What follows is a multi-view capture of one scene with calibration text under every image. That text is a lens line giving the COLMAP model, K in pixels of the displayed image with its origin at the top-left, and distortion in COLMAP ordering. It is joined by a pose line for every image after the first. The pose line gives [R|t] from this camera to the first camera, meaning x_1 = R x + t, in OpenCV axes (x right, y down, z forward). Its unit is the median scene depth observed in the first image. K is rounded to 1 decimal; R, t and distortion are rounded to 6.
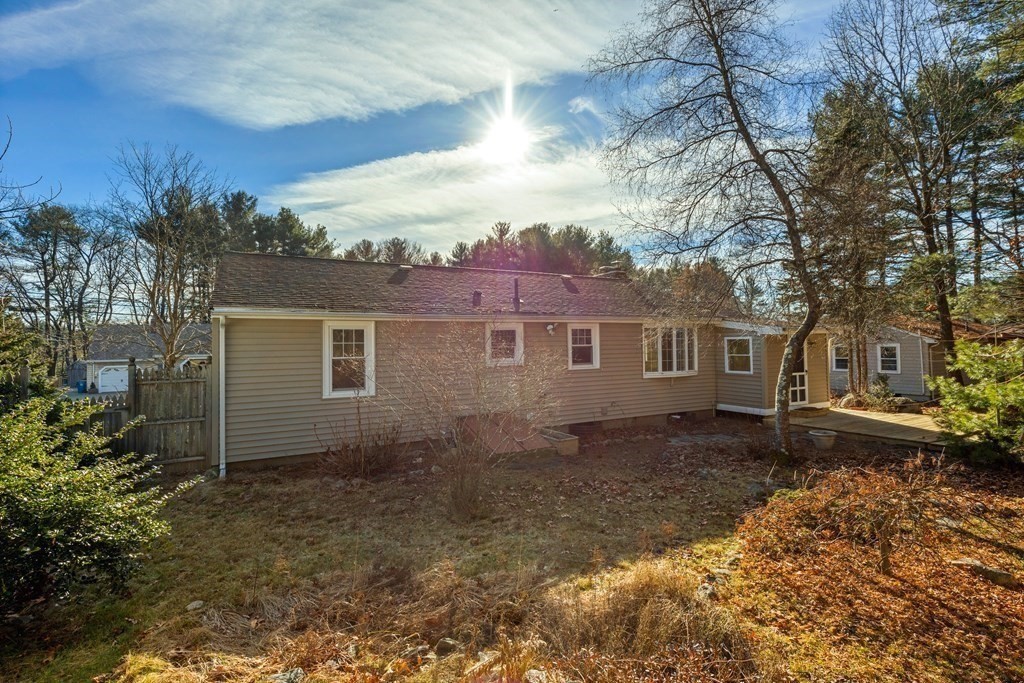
lens RADIAL K [[469.7, 0, 512.0], [0, 469.7, 341.5], [0, 0, 1]] dist [0.001816, 0.000197]
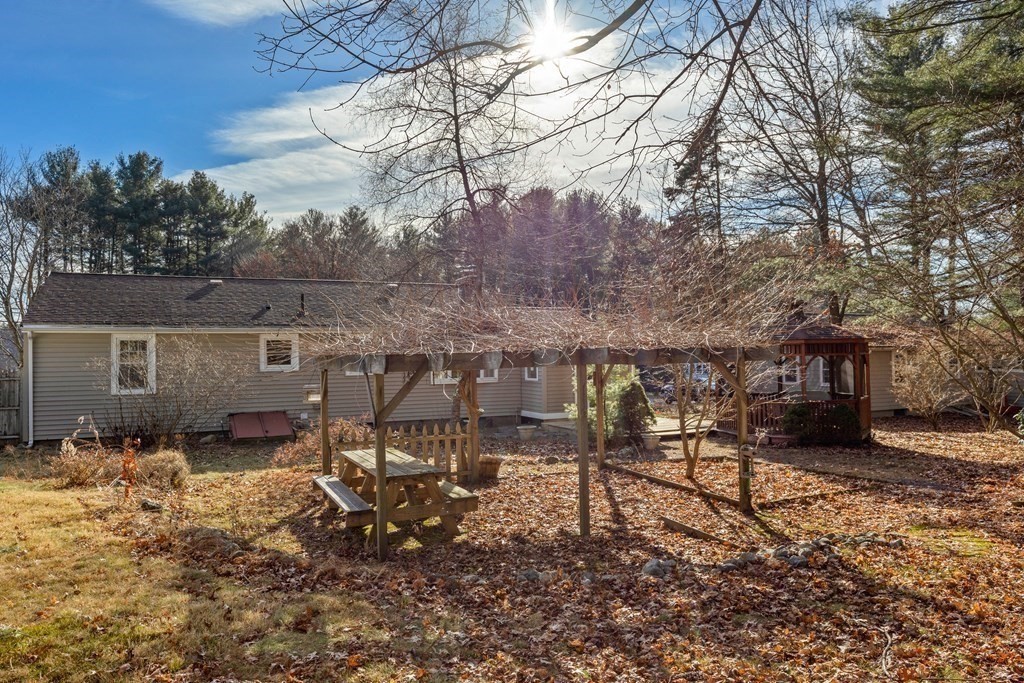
lens RADIAL K [[708.5, 0, 512.0], [0, 708.5, 341.5], [0, 0, 1]] dist [0.005205, 0.000407]
pose [[0.997702, -0.000718, -0.067748, 0.109767], [-0.000014, 0.999942, -0.010813, -0.000251], [0.067752, 0.010789, 0.997644, -0.114930]]
